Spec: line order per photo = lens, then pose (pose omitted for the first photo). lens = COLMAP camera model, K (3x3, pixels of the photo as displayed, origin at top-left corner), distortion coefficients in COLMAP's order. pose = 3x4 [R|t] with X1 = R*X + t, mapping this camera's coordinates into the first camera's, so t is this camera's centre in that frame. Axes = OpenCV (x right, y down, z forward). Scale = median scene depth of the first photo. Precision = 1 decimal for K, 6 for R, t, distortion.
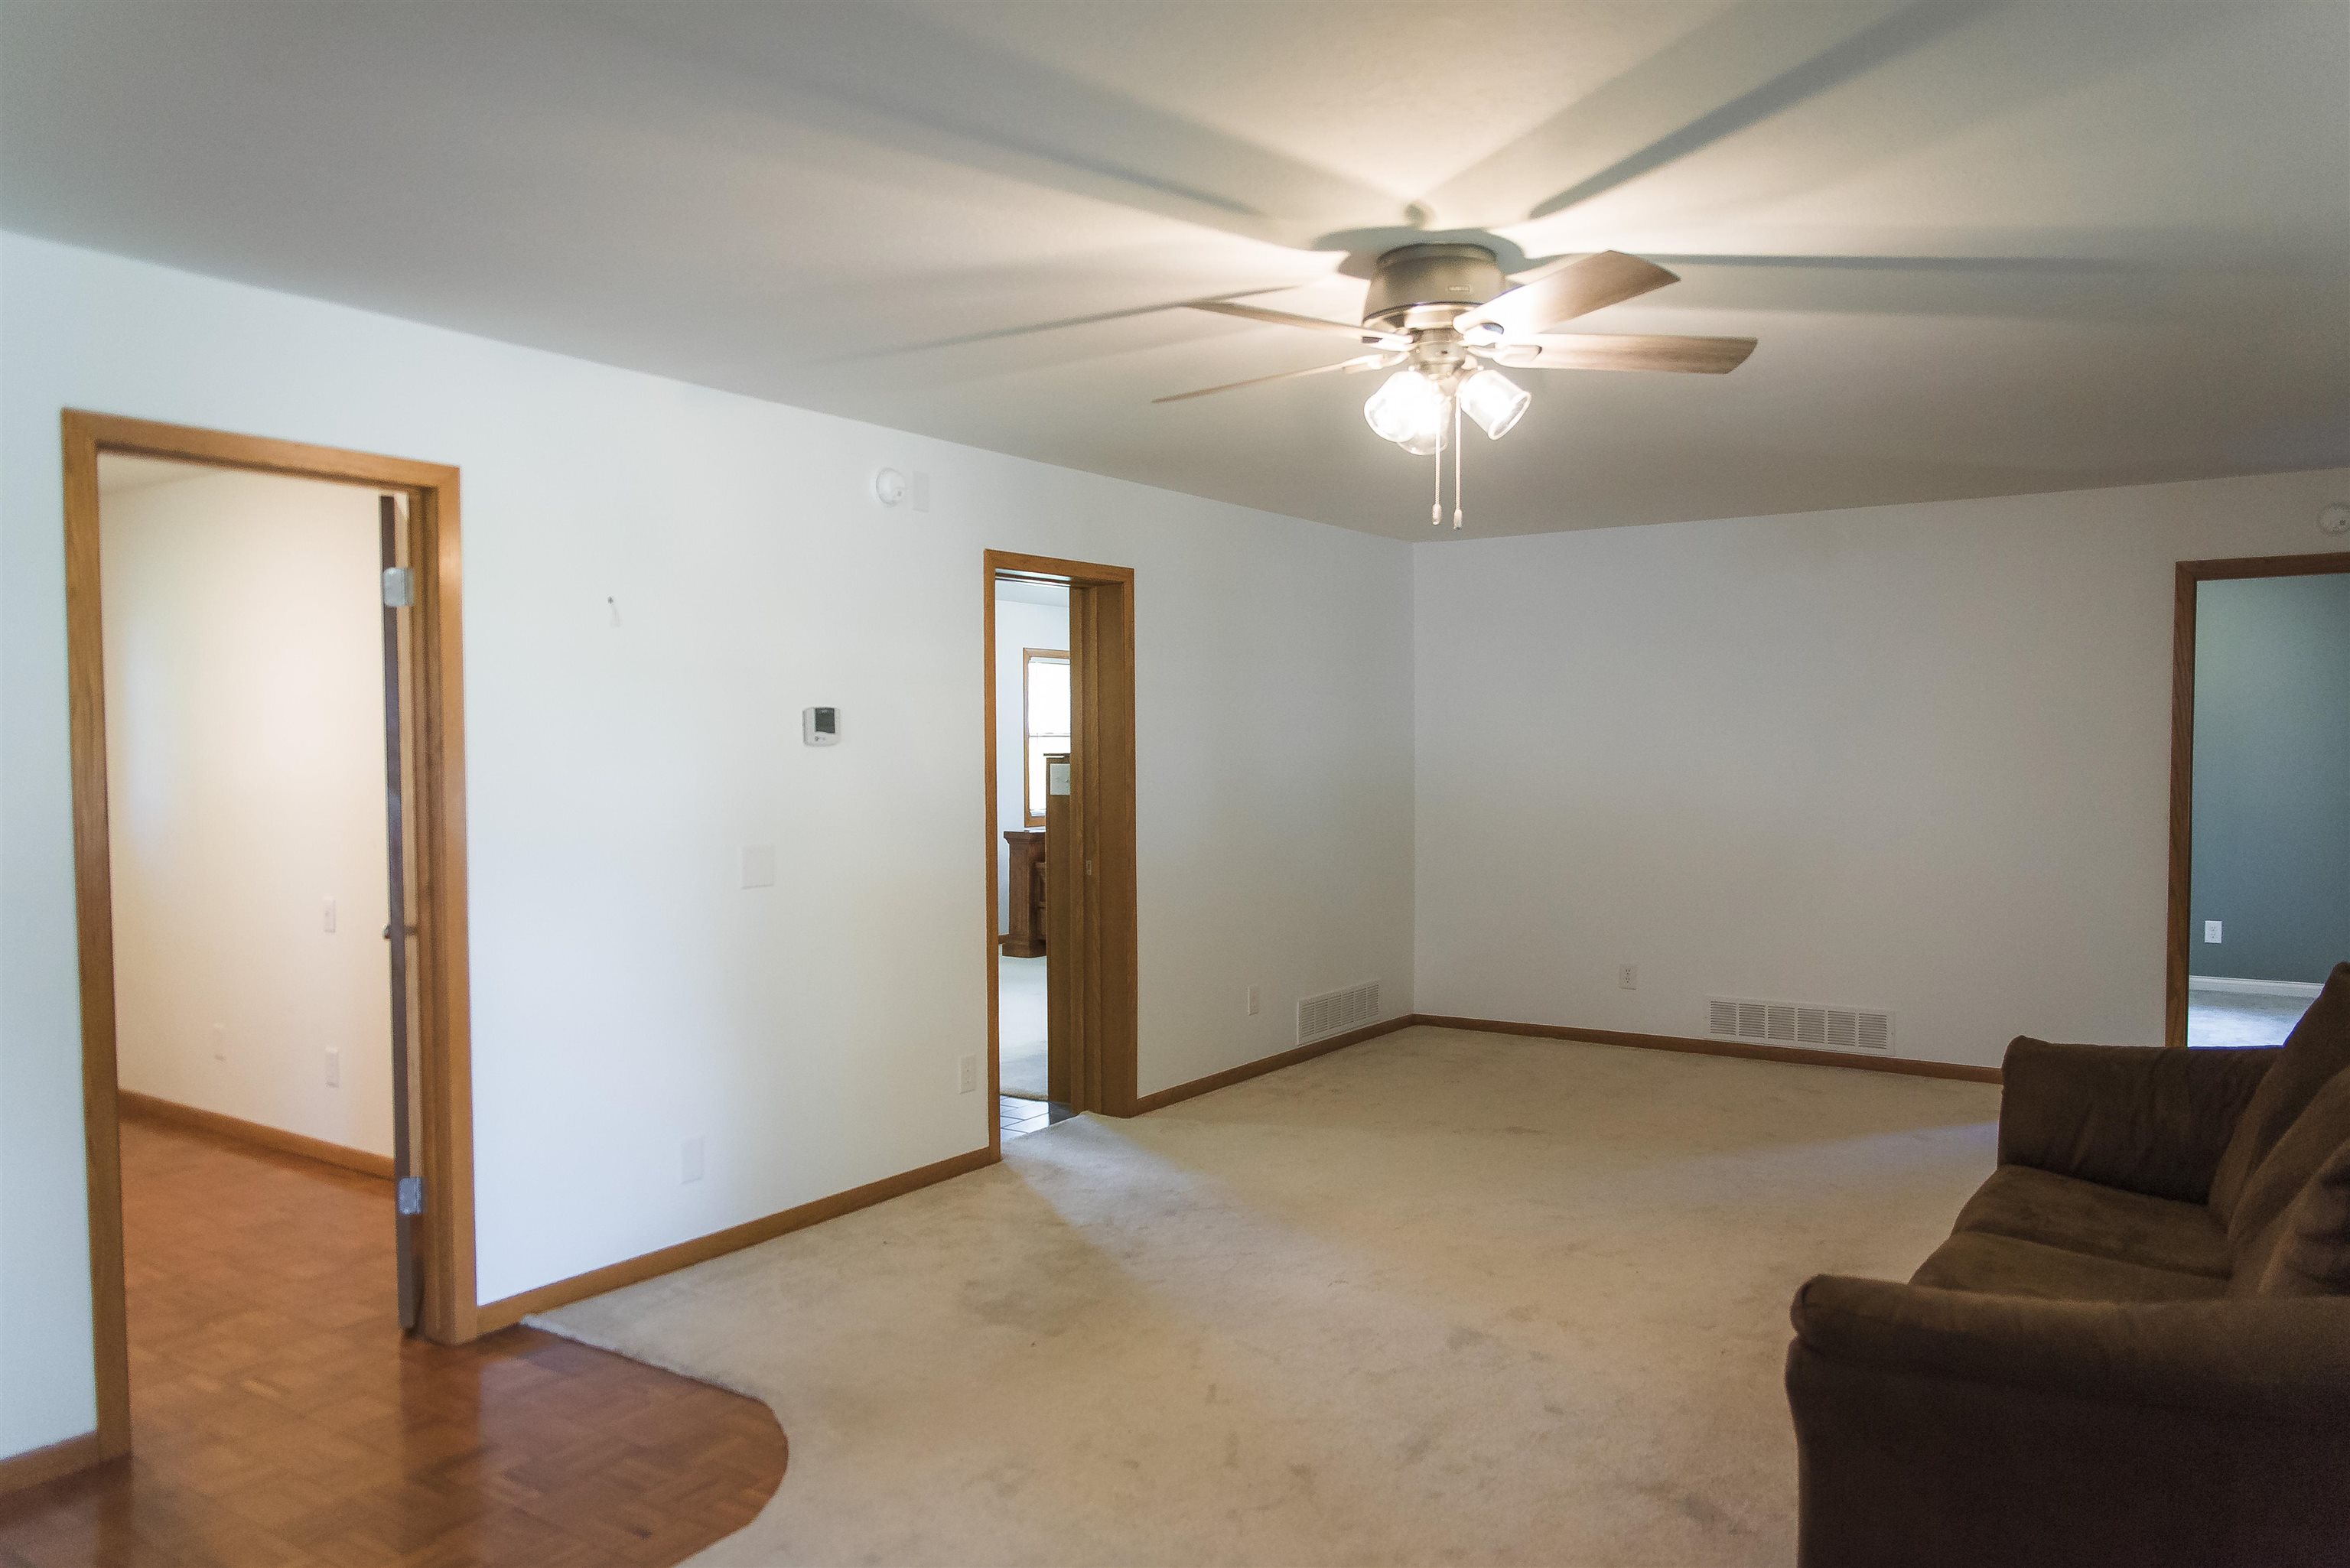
lens RADIAL K [[1627.4, 0, 1184.7], [0, 1627.4, 817.2], [0, 0, 1]] dist [-0.004781, -0.003466]
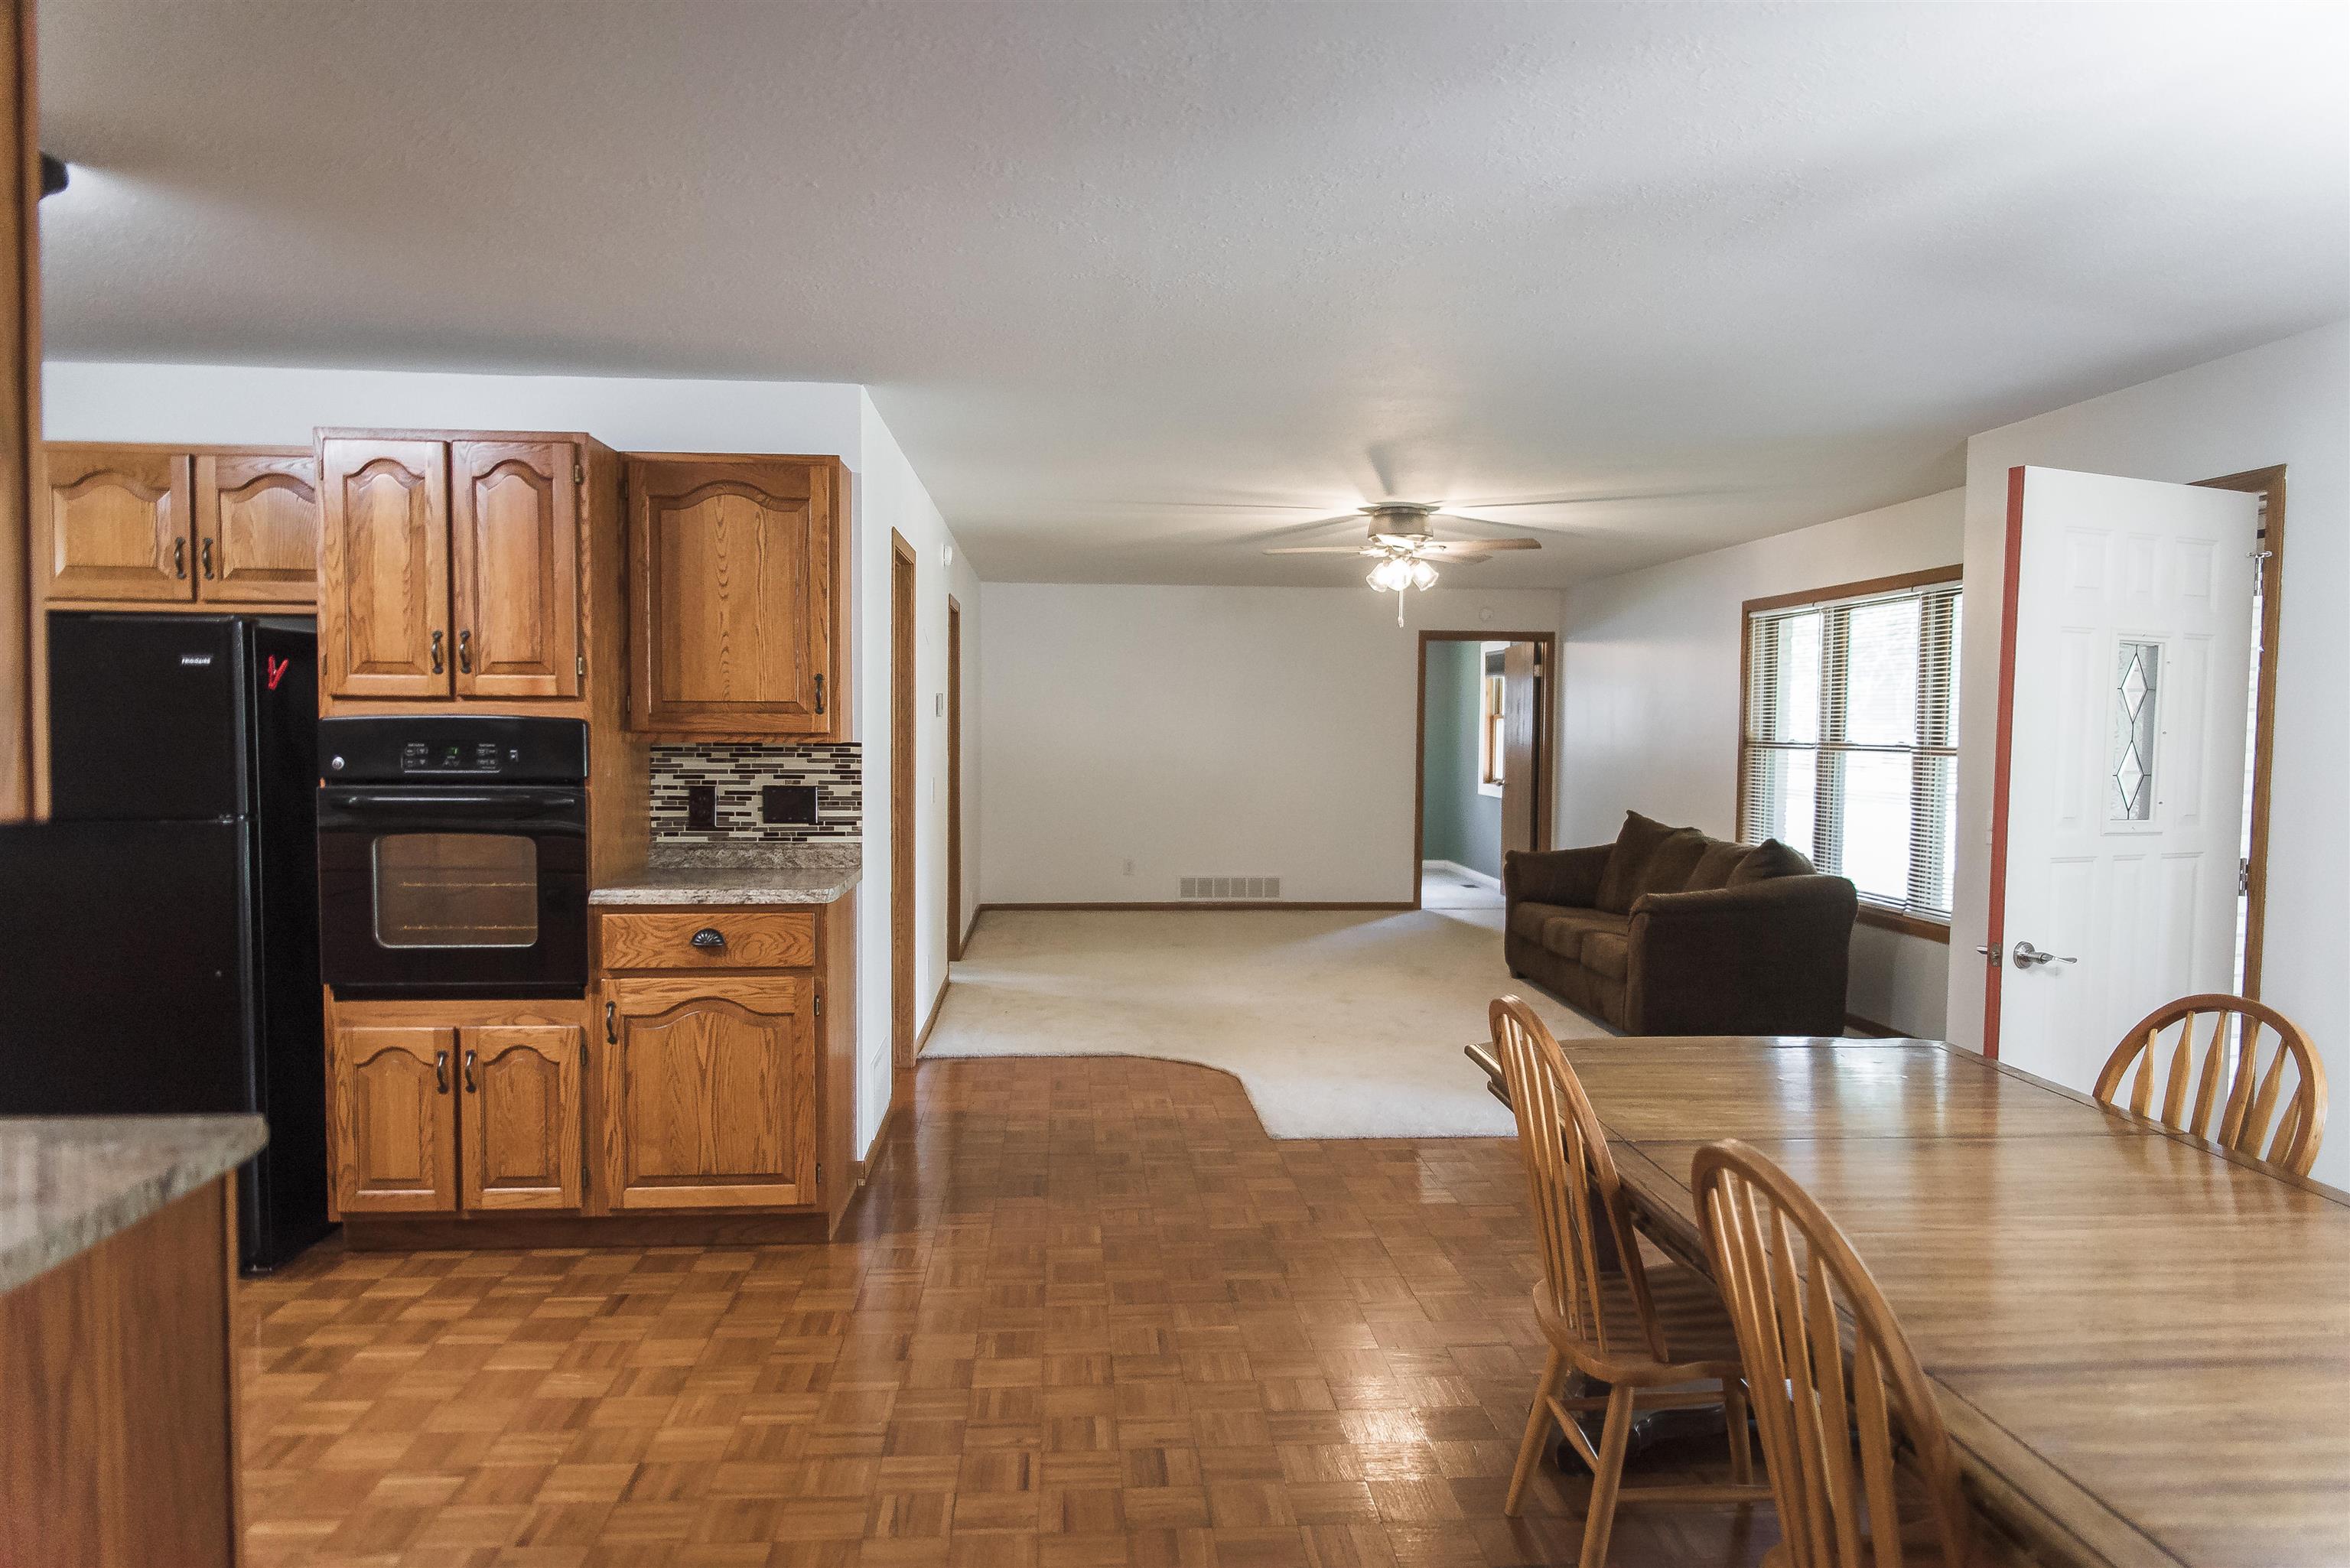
lens RADIAL K [[1564.1, 0, 1178.9], [0, 1564.1, 794.3], [0, 0, 1]] dist [-0.002198, -0.004090]
pose [[0.785174, -0.017759, 0.619020, -1.009835], [0.017173, 0.999829, 0.006901, 0.026447], [-0.619037, 0.005212, 0.785345, -0.375054]]
